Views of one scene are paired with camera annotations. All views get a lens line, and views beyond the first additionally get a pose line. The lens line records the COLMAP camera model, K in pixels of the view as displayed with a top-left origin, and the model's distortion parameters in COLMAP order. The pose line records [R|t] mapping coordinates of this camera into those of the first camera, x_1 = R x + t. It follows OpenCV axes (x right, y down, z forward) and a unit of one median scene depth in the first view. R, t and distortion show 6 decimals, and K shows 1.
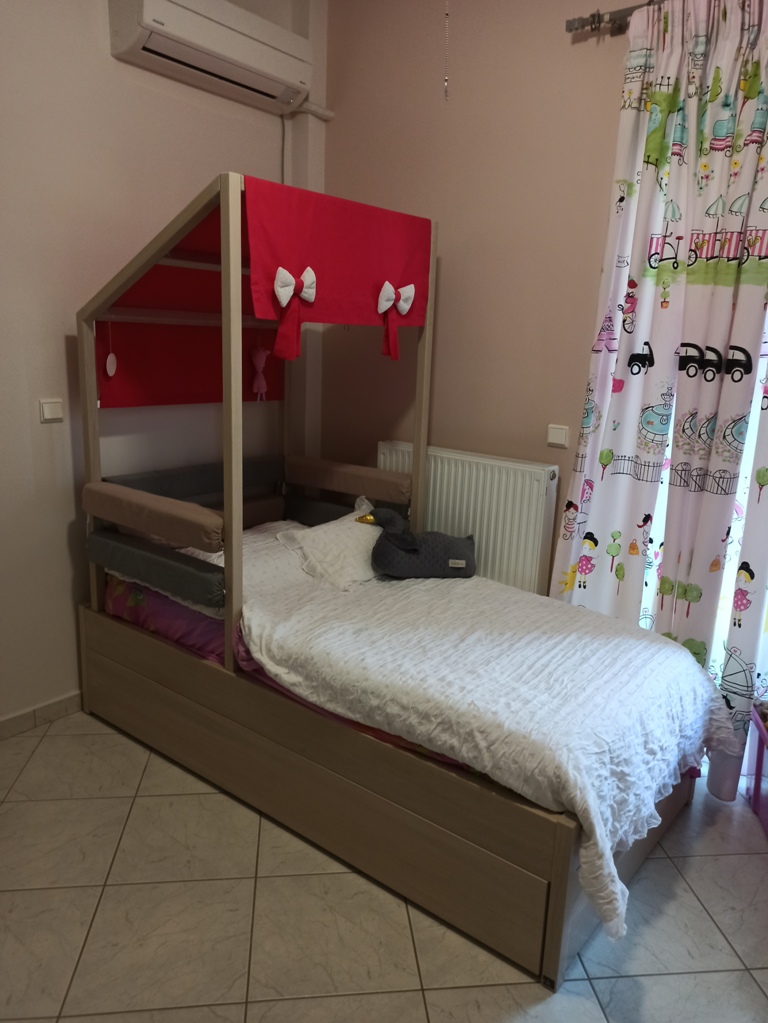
lens RADIAL K [[745.1, 0, 388.8], [0, 745.1, 510.5], [0, 0, 1]] dist [0.032893, -0.008631]
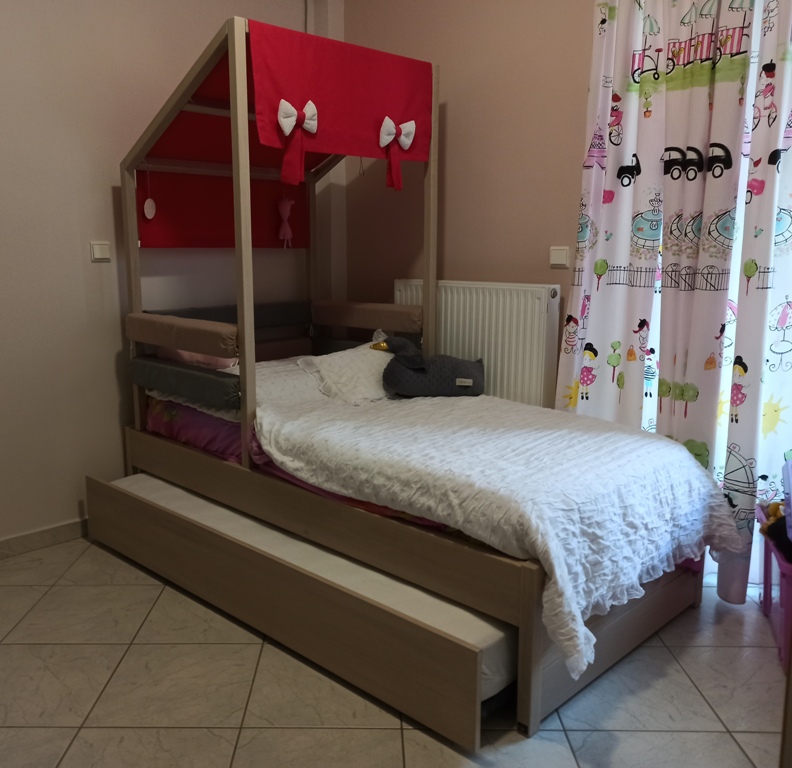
lens RADIAL K [[755.5, 0, 361.7], [0, 755.5, 387.5], [0, 0, 1]] dist [0.030966, 0.000000]
pose [[0.989211, -0.021264, -0.144944, 0.120914], [0.012078, 0.997879, -0.063962, 0.170345], [0.145996, 0.061521, 0.987370, -0.083557]]
